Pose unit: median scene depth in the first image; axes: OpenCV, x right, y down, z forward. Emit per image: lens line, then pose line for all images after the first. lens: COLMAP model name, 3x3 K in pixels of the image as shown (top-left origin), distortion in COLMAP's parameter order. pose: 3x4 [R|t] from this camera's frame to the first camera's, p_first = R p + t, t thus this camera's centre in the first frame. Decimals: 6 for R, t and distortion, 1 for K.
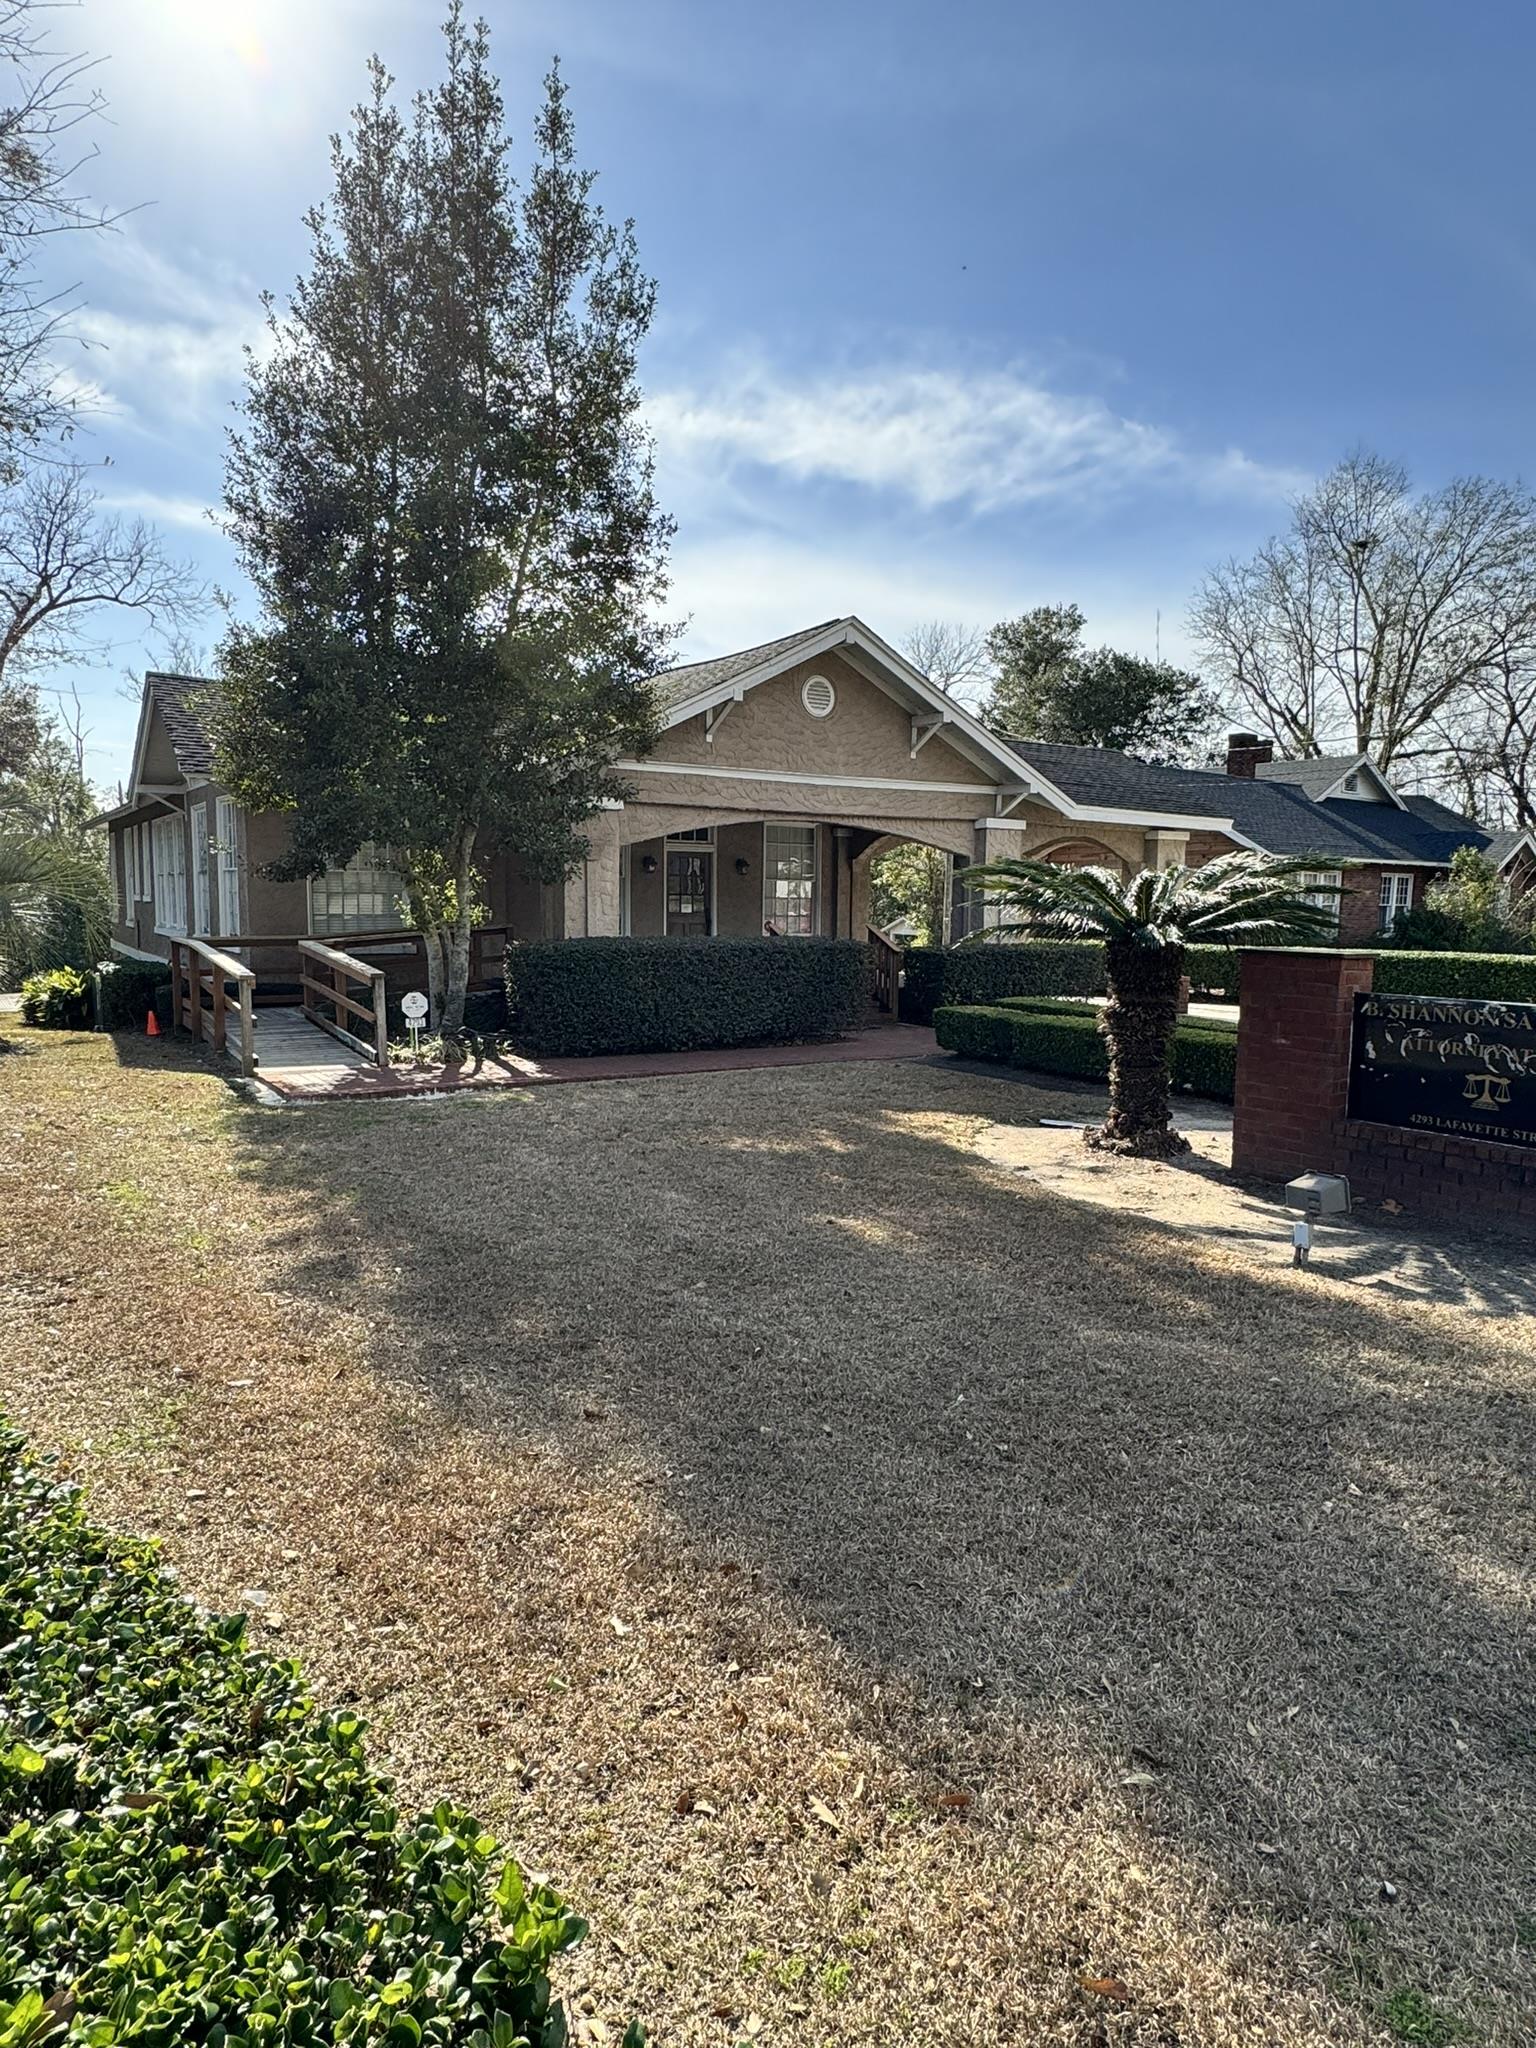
lens RADIAL K [[1271.1, 0, 768.0], [0, 1271.1, 1024.0], [0, 0, 1]] dist [-0.000033, 0.000017]
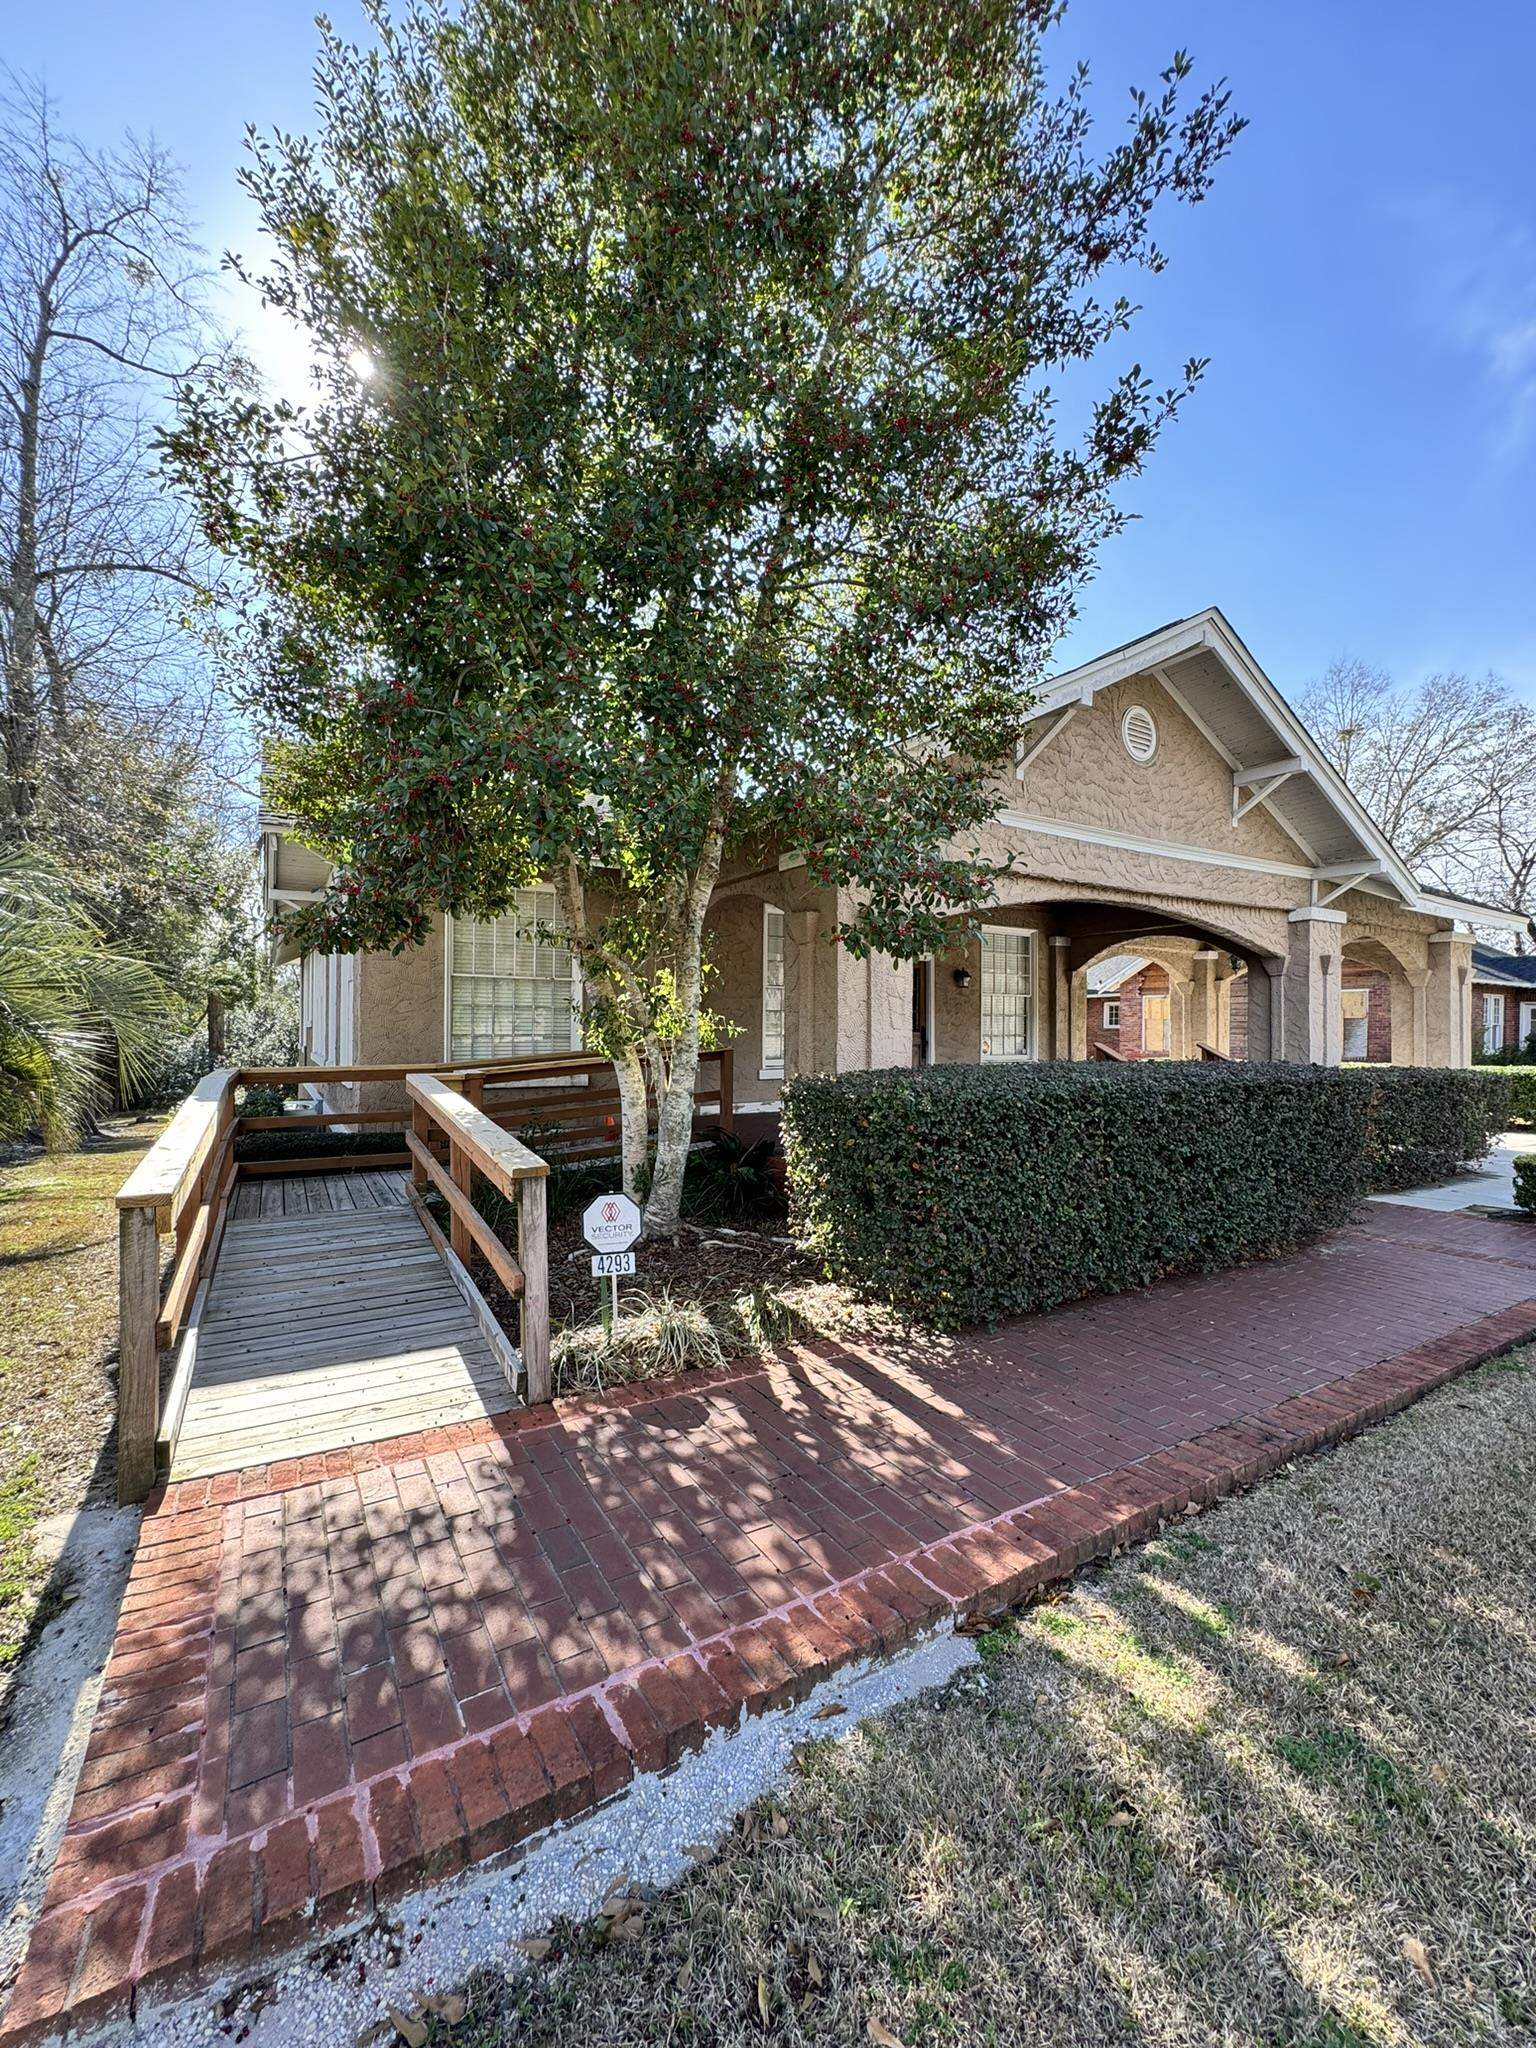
lens RADIAL K [[830.1, 0, 768.0], [0, 830.1, 1024.0], [0, 0, 1]] dist [-0.000111, -0.000007]
pose [[0.999572, -0.009713, -0.027611, -0.163773], [0.006668, 0.994093, -0.108325, -0.040483], [0.028500, 0.108095, 0.993732, 0.537531]]
